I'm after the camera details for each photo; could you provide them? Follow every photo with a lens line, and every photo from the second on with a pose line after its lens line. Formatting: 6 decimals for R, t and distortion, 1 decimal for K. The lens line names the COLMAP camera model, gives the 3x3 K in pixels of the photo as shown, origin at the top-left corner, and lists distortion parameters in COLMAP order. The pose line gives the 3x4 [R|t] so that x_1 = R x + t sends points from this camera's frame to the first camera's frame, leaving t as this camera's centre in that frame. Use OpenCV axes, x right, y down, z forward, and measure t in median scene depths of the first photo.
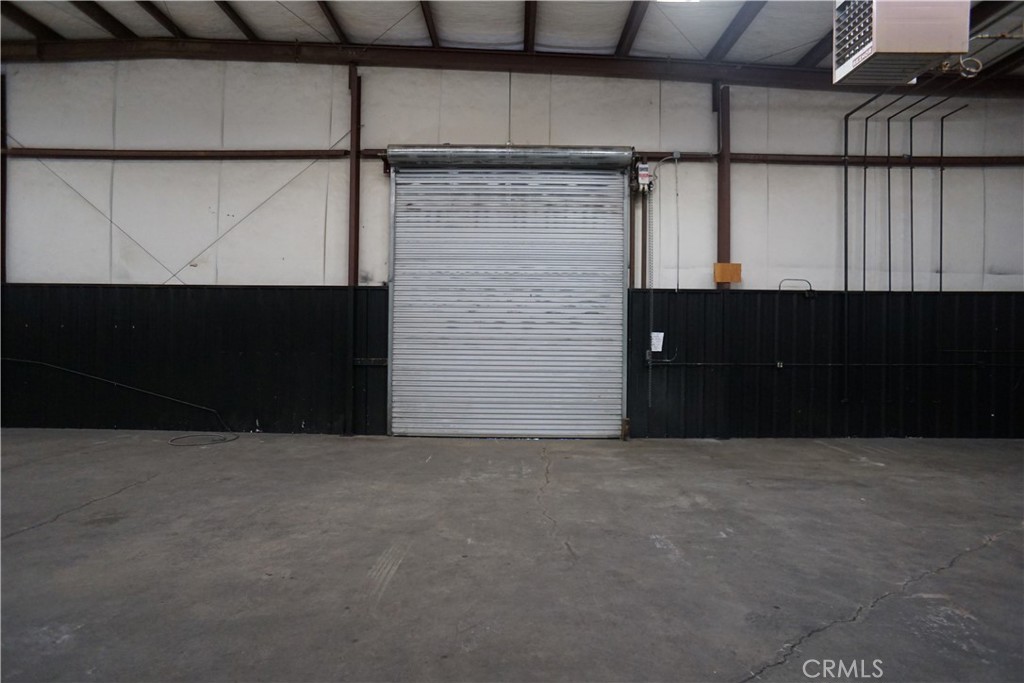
lens RADIAL K [[539.9, 0, 507.1], [0, 539.9, 328.9], [0, 0, 1]] dist [-0.086317, 0.056864]
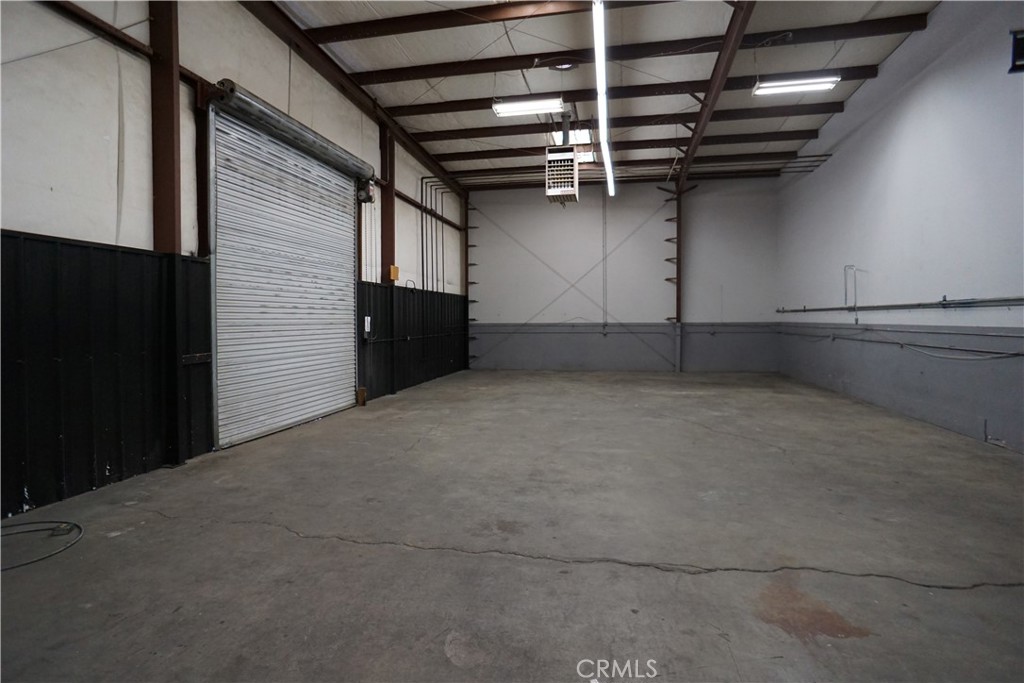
lens RADIAL K [[539.9, 0, 507.1], [0, 539.9, 328.9], [0, 0, 1]] dist [-0.086317, 0.056864]
pose [[0.203813, -0.028186, 0.978604, -0.879679], [-0.002335, 0.999569, 0.029276, -0.002322], [-0.979007, -0.008252, 0.203660, 0.426802]]
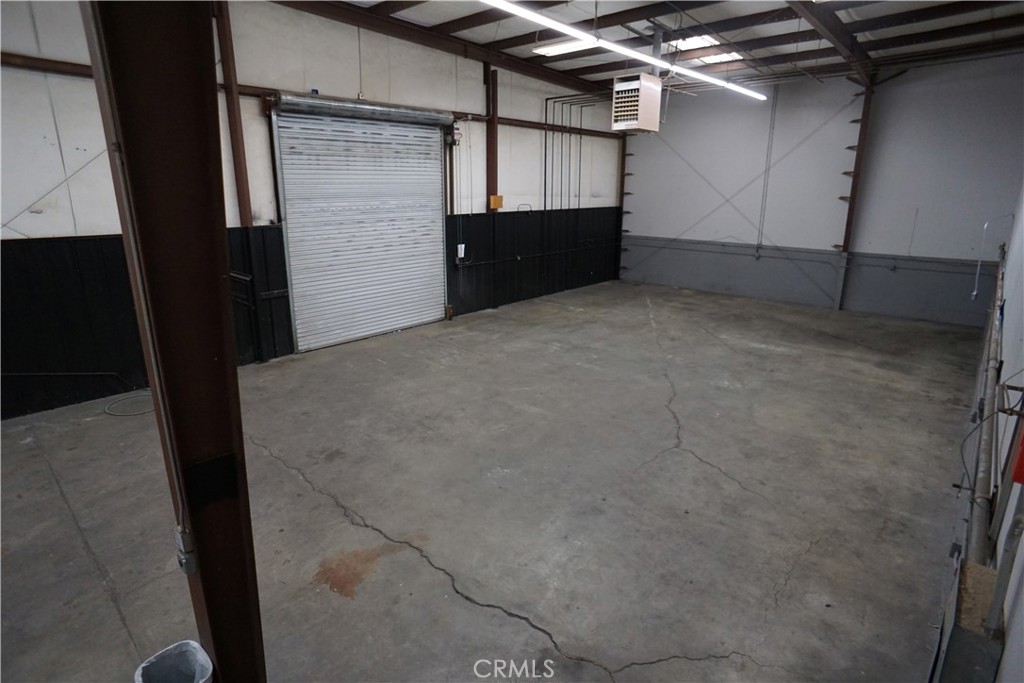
lens RADIAL K [[539.9, 0, 507.1], [0, 539.9, 328.9], [0, 0, 1]] dist [-0.086317, 0.056864]
pose [[0.675152, -0.197647, 0.710708, -0.726221], [-0.001311, 0.963115, 0.269087, -0.167462], [-0.737677, -0.182607, 0.649990, -0.090063]]
